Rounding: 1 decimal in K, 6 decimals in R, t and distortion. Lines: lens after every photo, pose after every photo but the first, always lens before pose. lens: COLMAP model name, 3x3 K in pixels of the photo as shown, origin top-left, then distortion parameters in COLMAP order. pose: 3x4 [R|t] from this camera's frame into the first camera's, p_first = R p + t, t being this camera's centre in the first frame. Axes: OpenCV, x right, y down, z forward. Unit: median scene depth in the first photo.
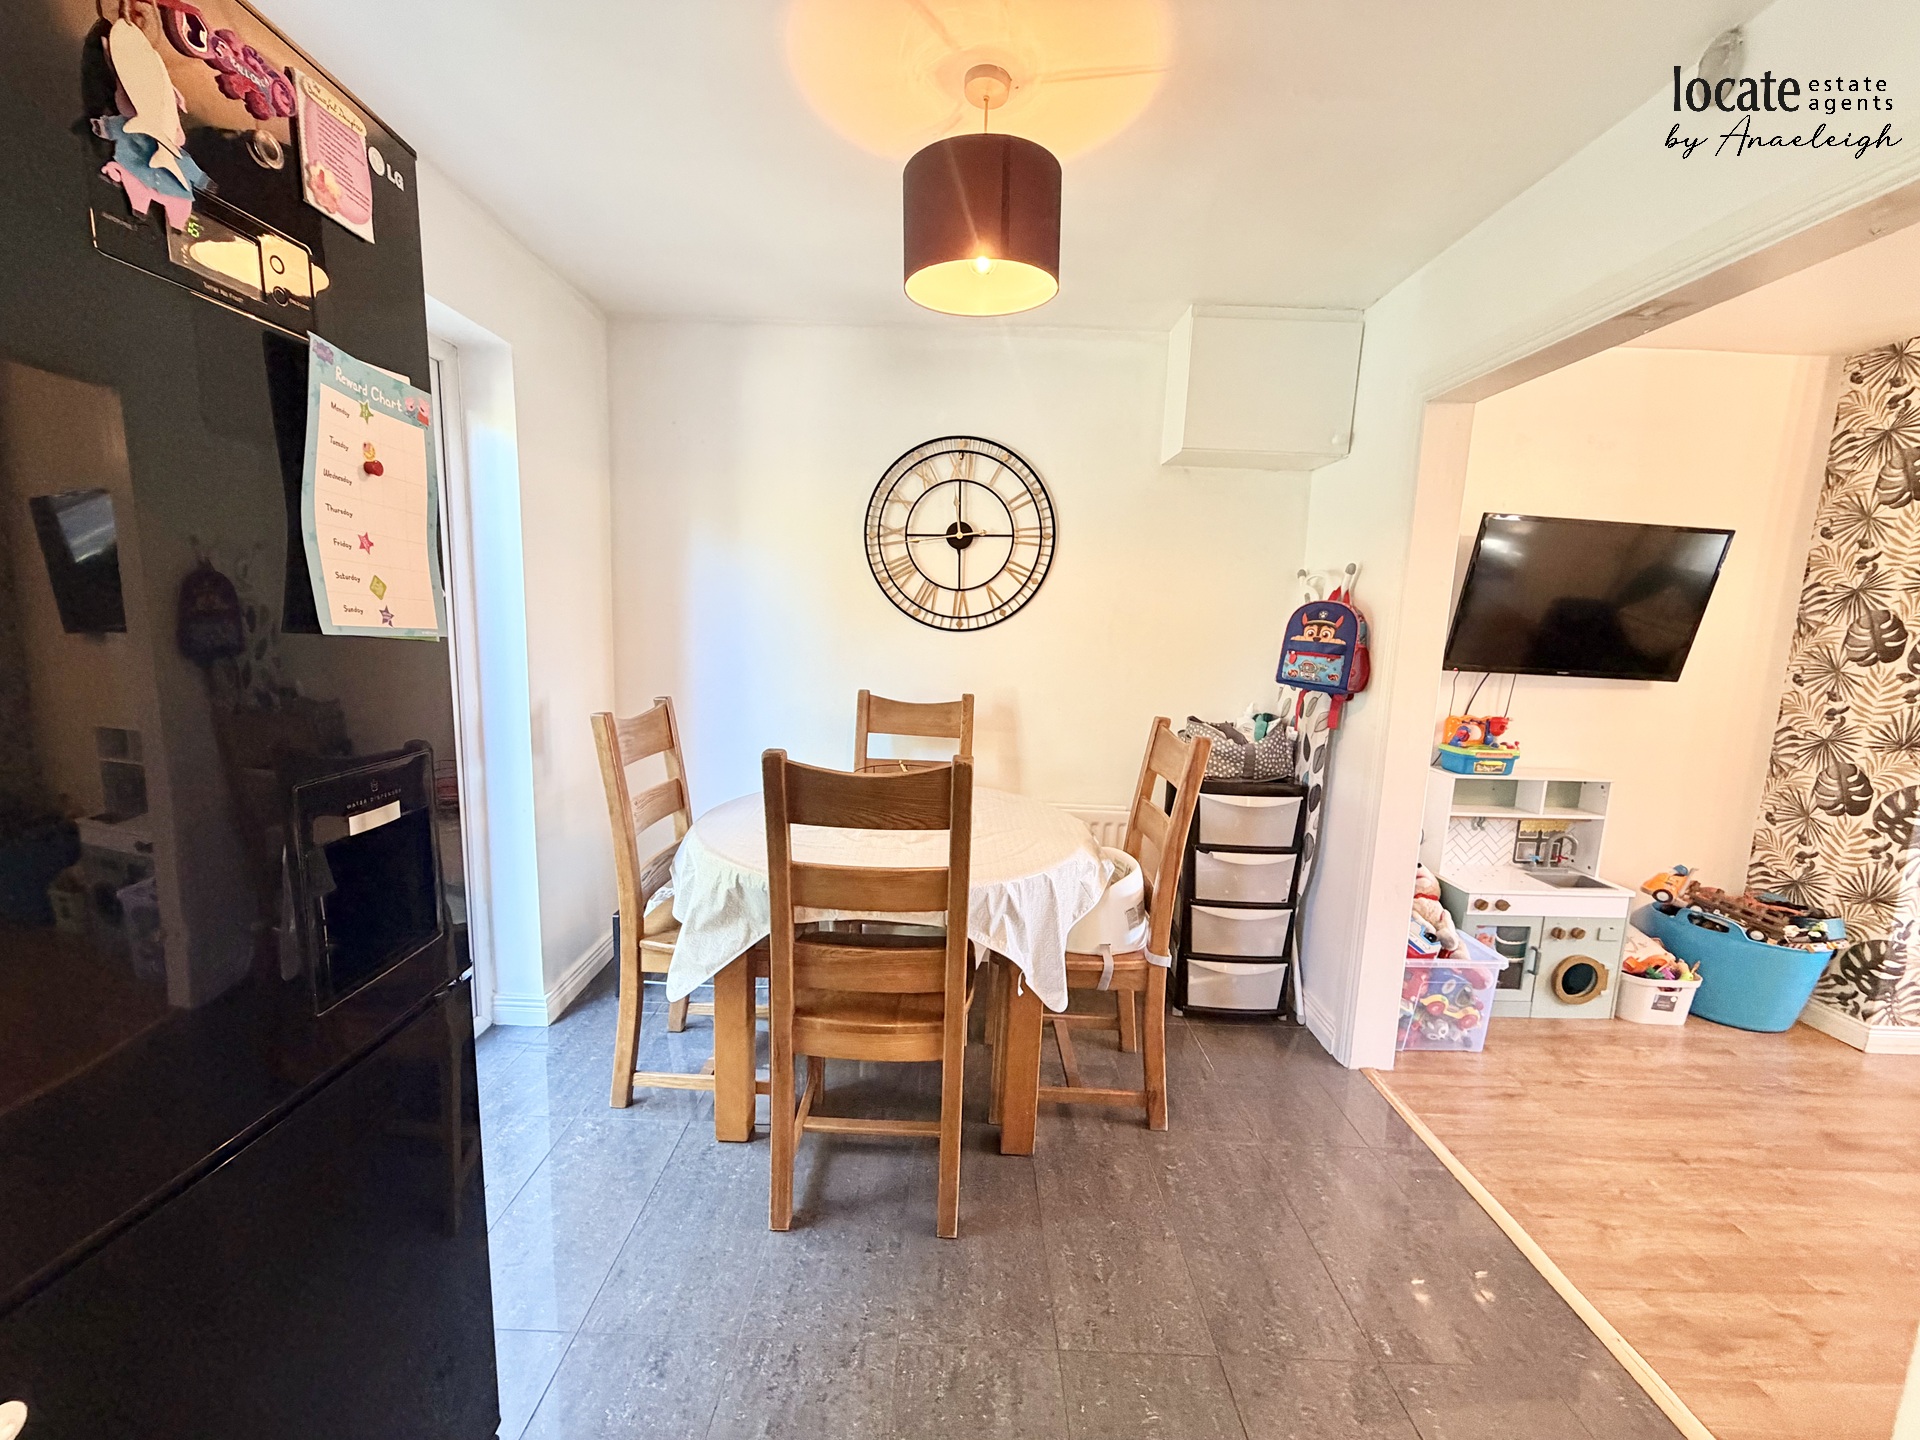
lens RADIAL K [[766.8, 0, 953.5], [0, 766.8, 725.5], [0, 0, 1]] dist [-0.001814, 0.000208]
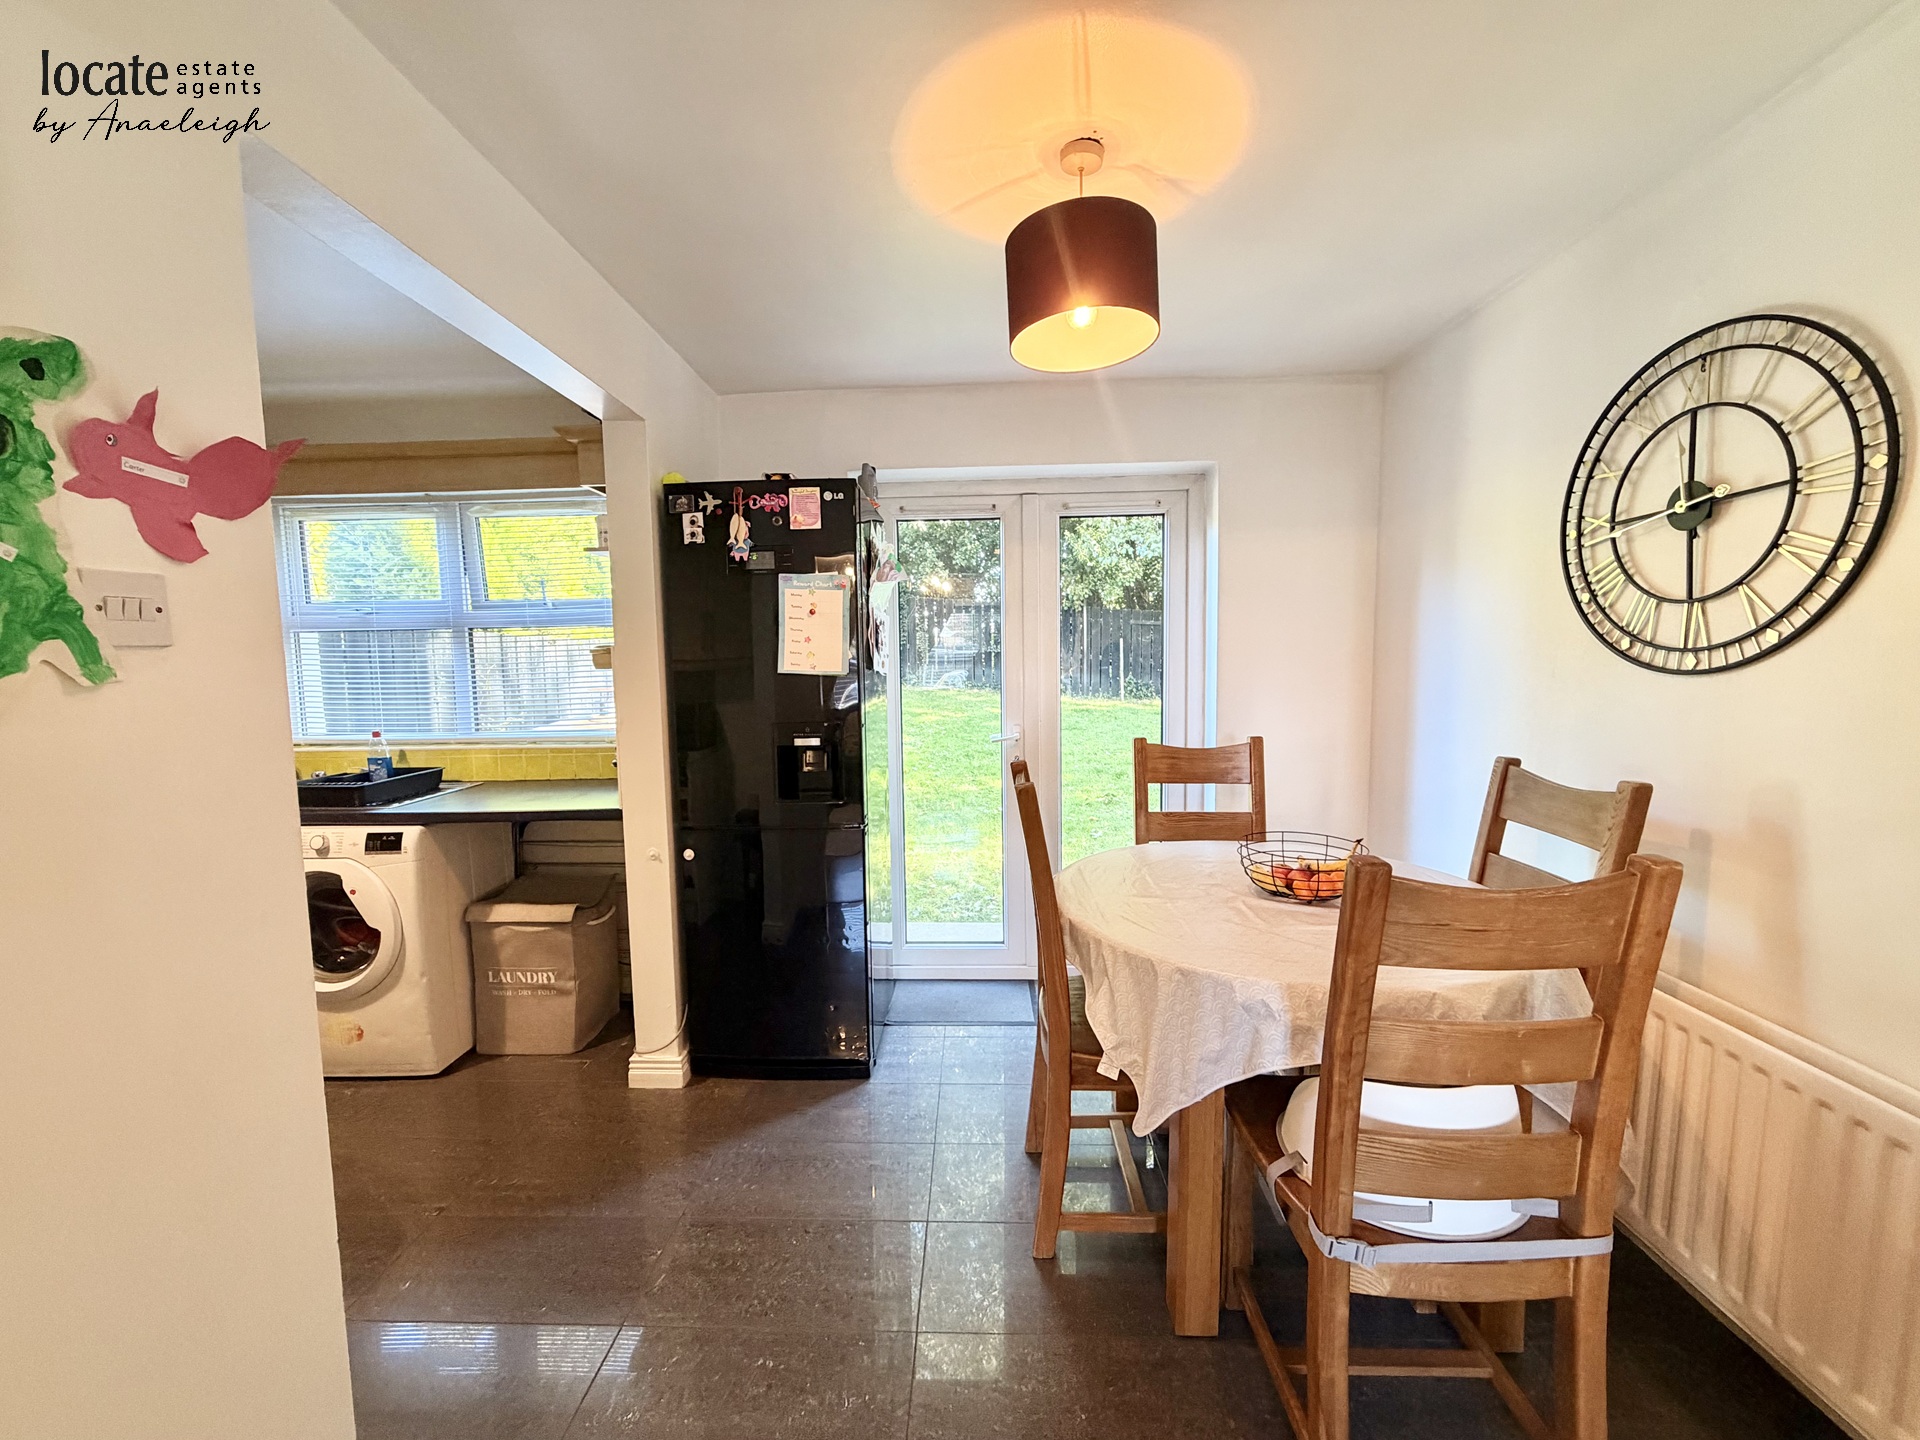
lens RADIAL K [[766.8, 0, 952.7], [0, 766.8, 726.5], [0, 0, 1]] dist [-0.001814, 0.000208]
pose [[-0.029564, 0.053840, -0.998112, 0.606639], [-0.130460, 0.989799, 0.057256, -0.048665], [0.991013, 0.131907, -0.022239, 0.501147]]
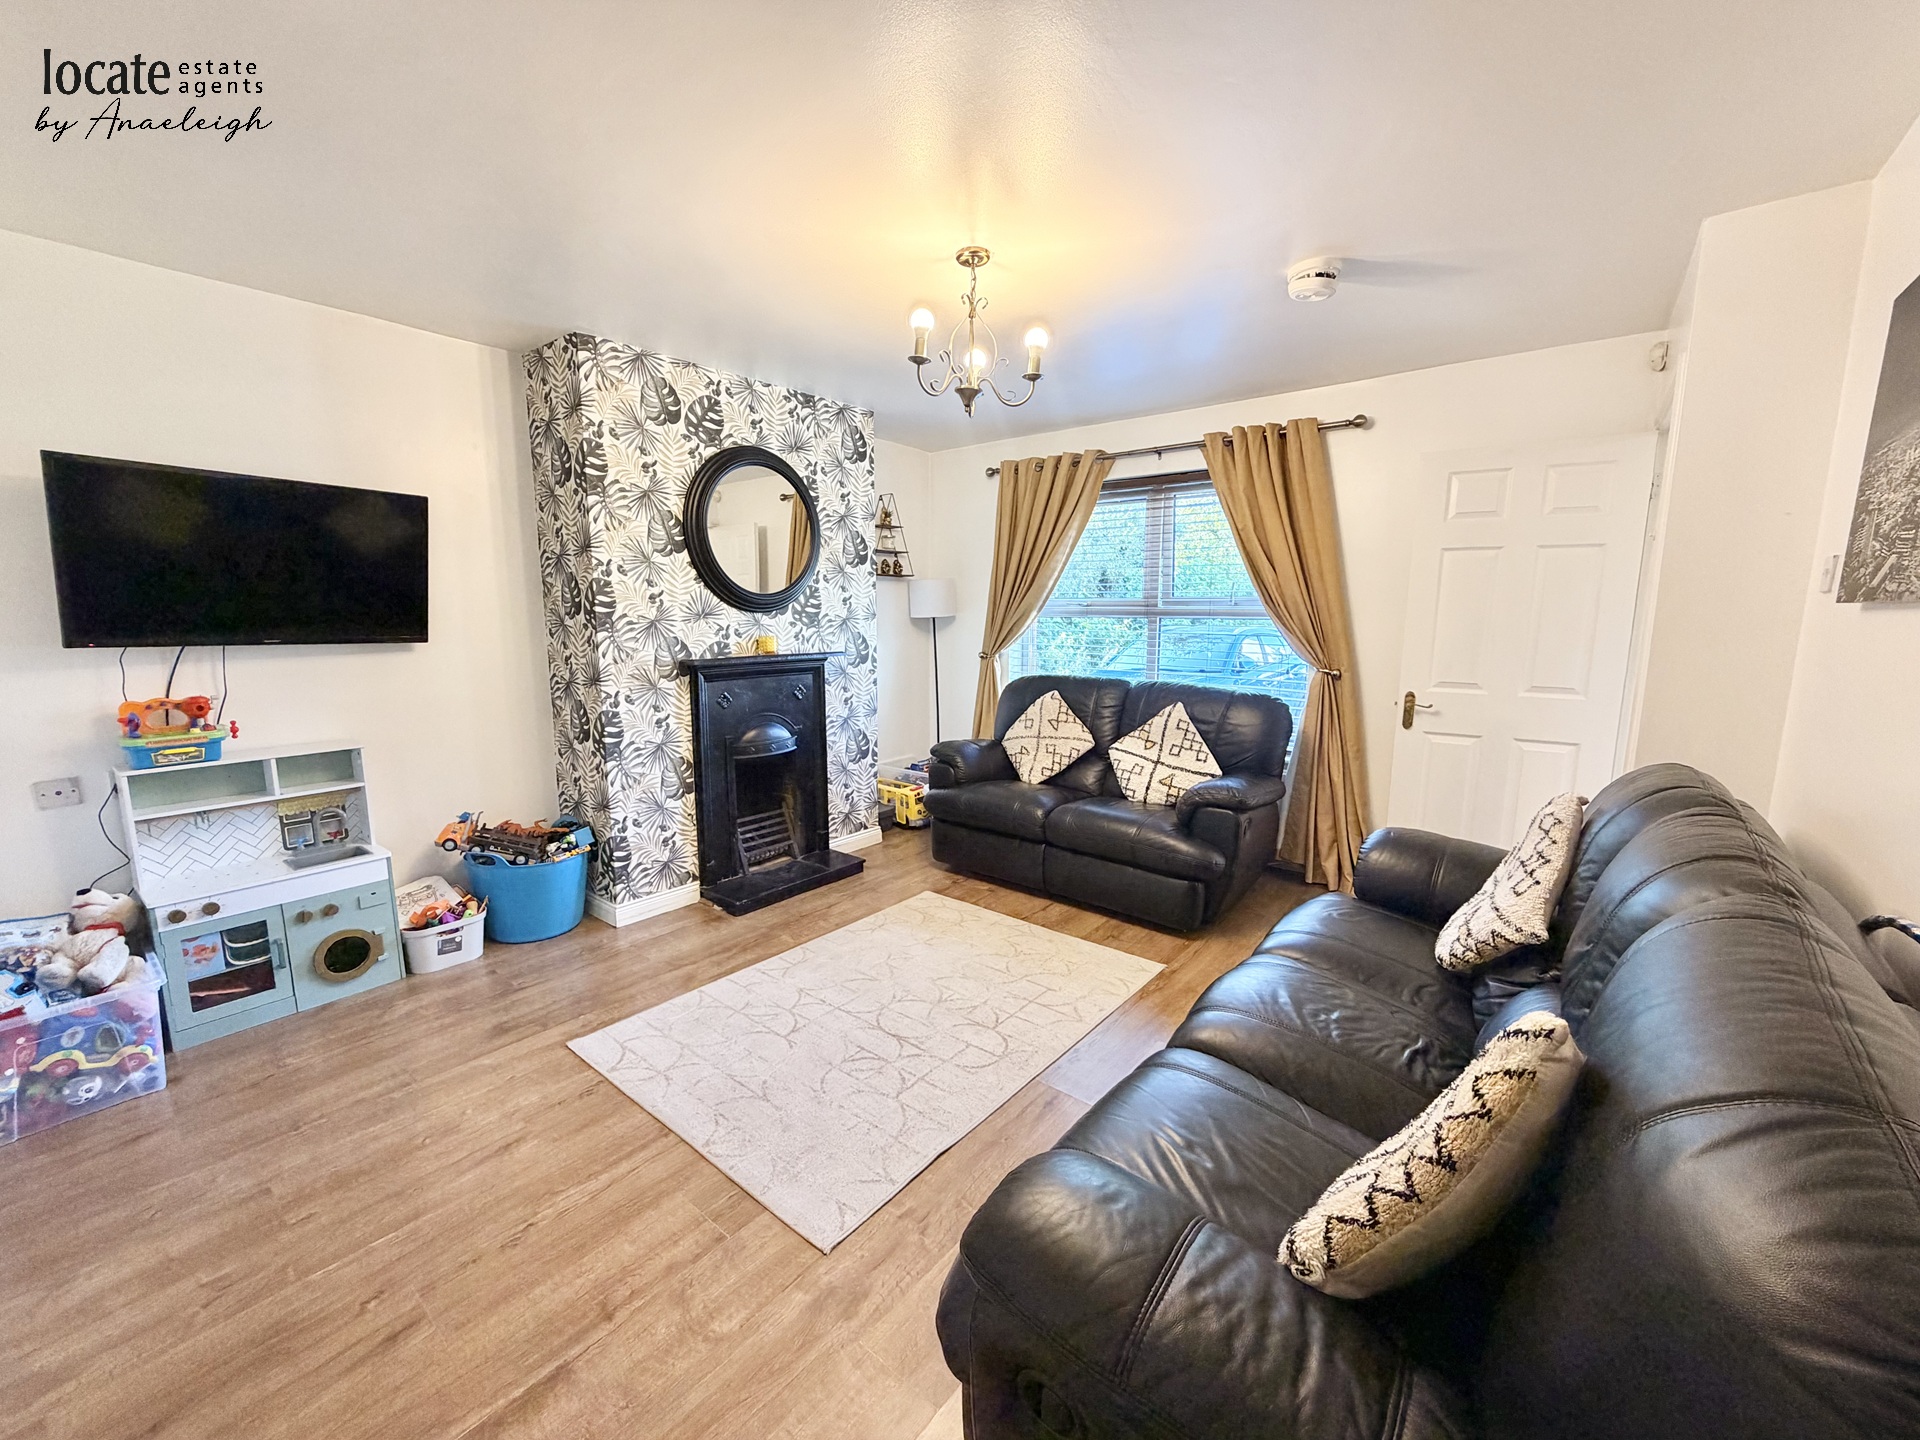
lens RADIAL K [[766.8, 0, 947.8], [0, 766.8, 722.4], [0, 0, 1]] dist [-0.001814, 0.000208]
pose [[0.635361, -0.149923, 0.757521, 0.600339], [0.133667, 0.987517, 0.083331, 0.060586], [-0.760558, 0.048310, 0.647470, -0.221386]]
